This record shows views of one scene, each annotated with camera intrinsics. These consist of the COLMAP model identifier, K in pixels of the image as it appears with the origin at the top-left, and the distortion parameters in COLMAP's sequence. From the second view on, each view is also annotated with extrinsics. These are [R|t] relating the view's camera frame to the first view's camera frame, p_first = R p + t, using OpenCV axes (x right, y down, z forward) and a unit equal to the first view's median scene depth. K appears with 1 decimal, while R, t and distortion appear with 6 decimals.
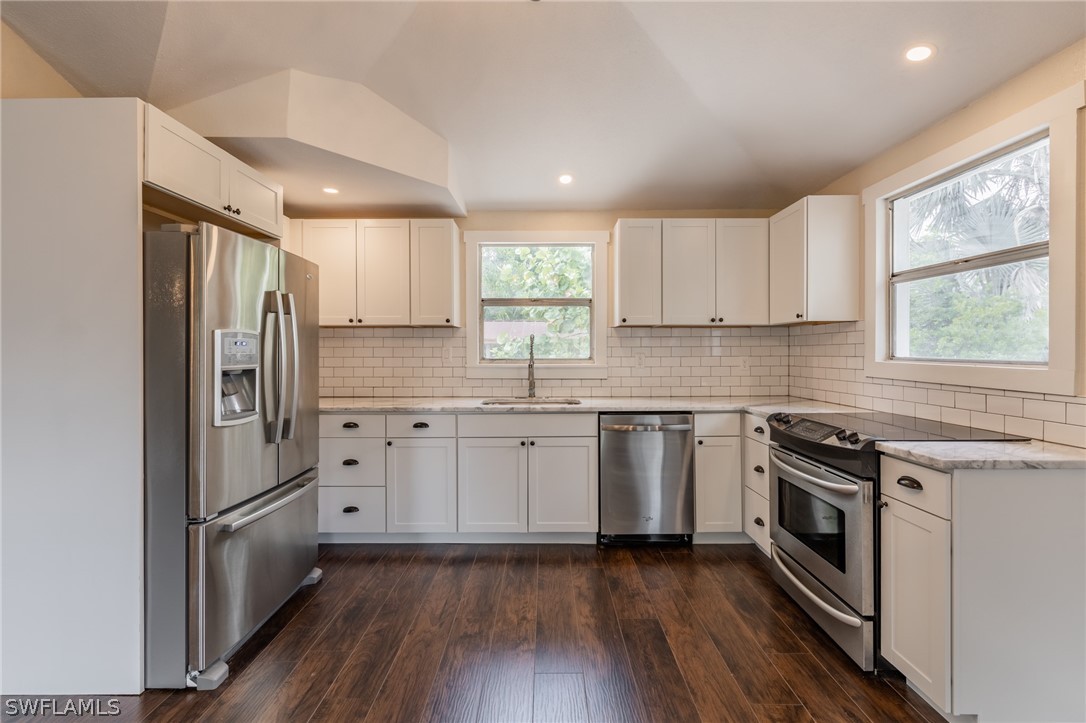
lens RADIAL K [[463.1, 0, 547.1], [0, 463.1, 350.9], [0, 0, 1]] dist [0.003452, -0.000158]
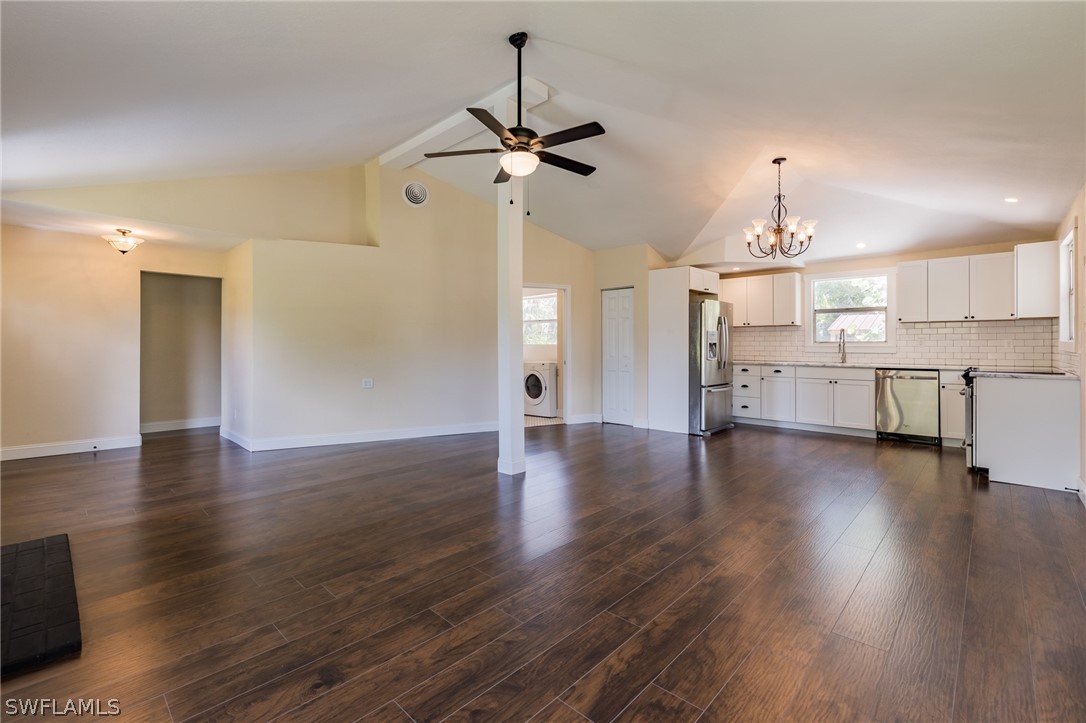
lens RADIAL K [[463.1, 0, 546.3], [0, 463.1, 345.7], [0, 0, 1]] dist [0.003452, -0.000158]
pose [[0.718127, 0.003537, -0.695903, 0.451388], [0.001767, 0.999975, 0.006905, 0.021759], [0.695910, -0.006188, 0.718103, -1.289990]]
